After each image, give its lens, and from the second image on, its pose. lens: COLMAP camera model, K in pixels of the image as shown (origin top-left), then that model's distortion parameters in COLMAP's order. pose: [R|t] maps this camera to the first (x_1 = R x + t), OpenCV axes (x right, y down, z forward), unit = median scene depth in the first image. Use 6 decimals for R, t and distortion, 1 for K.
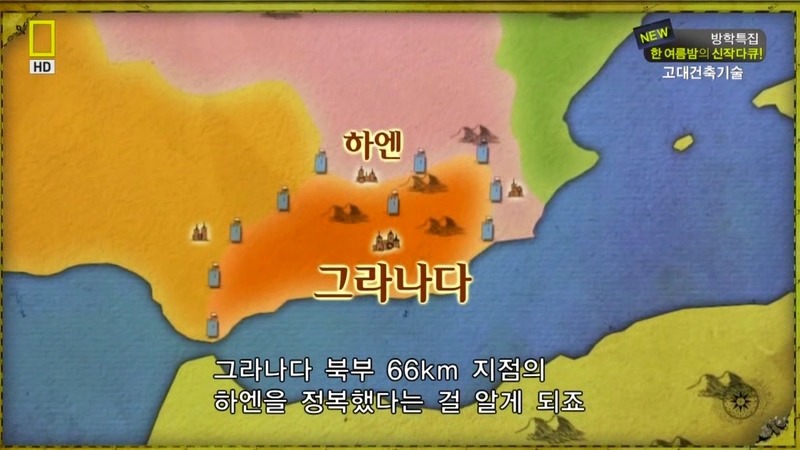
lens RADIAL K [[2985.4, 0, 400.0], [0, 2985.4, 225.0], [0, 0, 1]] dist [0.104902, 2.187914]
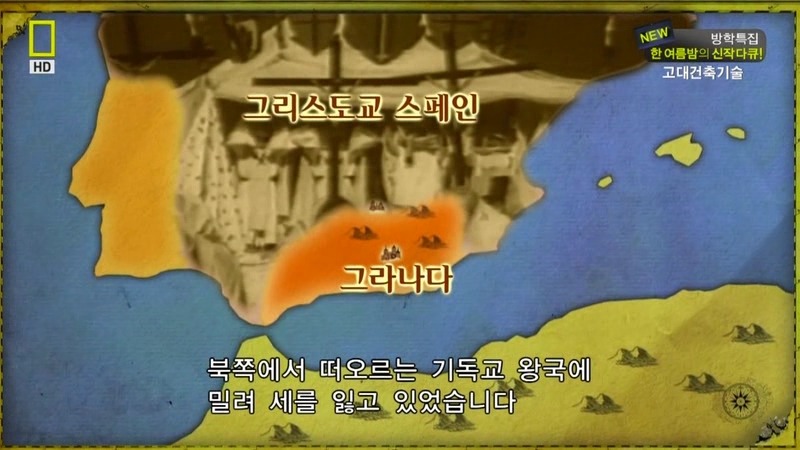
lens RADIAL K [[2985.4, 0, 400.0], [0, 2985.4, 225.0], [0, 0, 1]] dist [0.104902, 2.187914]
pose [[1.000000, 0.000023, 0.000027, -0.000392], [-0.000023, 1.000000, 0.000003, -0.007510], [-0.000027, -0.000003, 1.000000, -0.386038]]
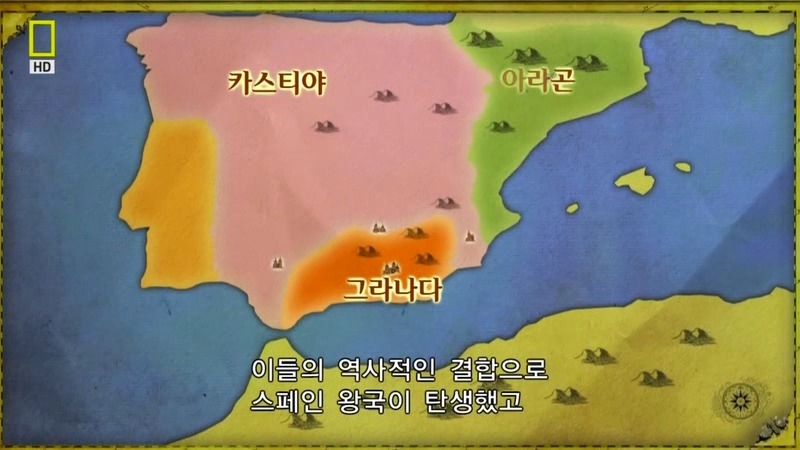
lens RADIAL K [[2985.4, 0, 400.0], [0, 2985.4, 225.0], [0, 0, 1]] dist [0.104902, 2.187914]
pose [[1.000000, 0.000053, 0.000035, 0.000222], [-0.000053, 1.000000, 0.000017, -0.018357], [-0.000035, -0.000017, 1.000000, -0.638272]]
